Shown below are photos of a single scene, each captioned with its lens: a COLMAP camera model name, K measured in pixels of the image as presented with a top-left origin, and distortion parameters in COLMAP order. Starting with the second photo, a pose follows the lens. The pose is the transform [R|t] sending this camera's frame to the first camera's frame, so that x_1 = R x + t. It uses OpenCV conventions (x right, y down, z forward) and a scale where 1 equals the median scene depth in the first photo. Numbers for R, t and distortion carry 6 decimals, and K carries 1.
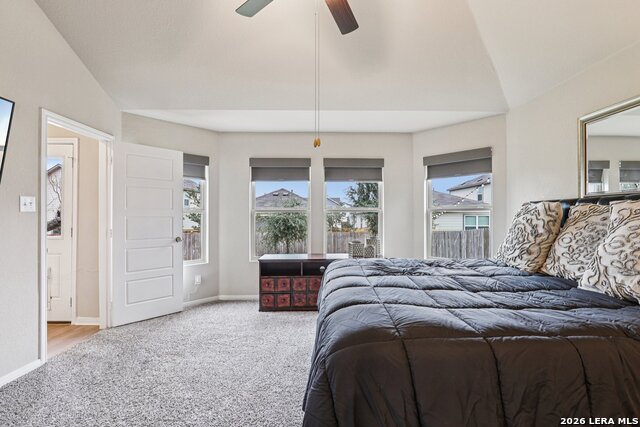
lens RADIAL K [[289.3, 0, 330.5], [0, 289.3, 216.0], [0, 0, 1]] dist [-0.027458, 0.000184]
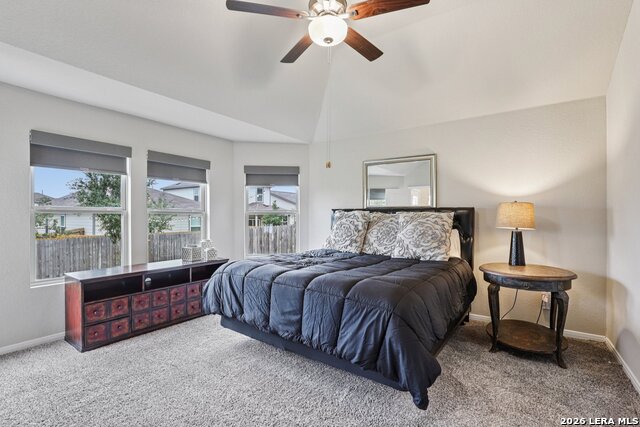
lens RADIAL K [[296.4, 0, 321.8], [0, 296.4, 215.3], [0, 0, 1]] dist [-0.018570, 0.000413]
pose [[0.595815, 0.005409, 0.803103, -0.475625], [-0.005276, 0.999982, -0.002821, -0.011062], [-0.803104, -0.002556, 0.595833, 0.090116]]
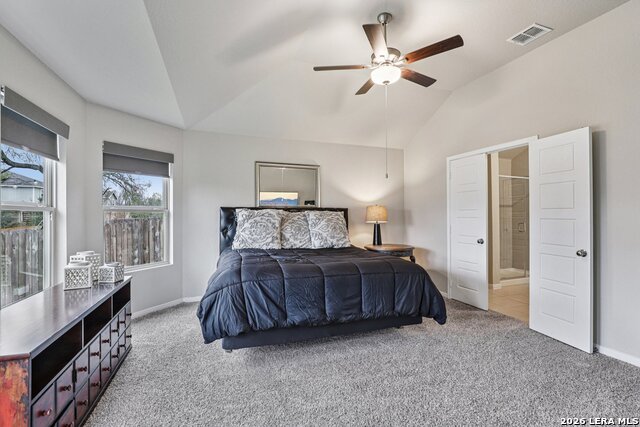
lens RADIAL K [[296.4, 0, 321.8], [0, 296.4, 215.3], [0, 0, 1]] dist [-0.018570, 0.000413]
pose [[-0.312907, 0.001829, 0.949782, -0.673086], [-0.001120, 0.999997, -0.002295, -0.006159], [-0.949783, -0.001782, -0.312903, 0.794543]]
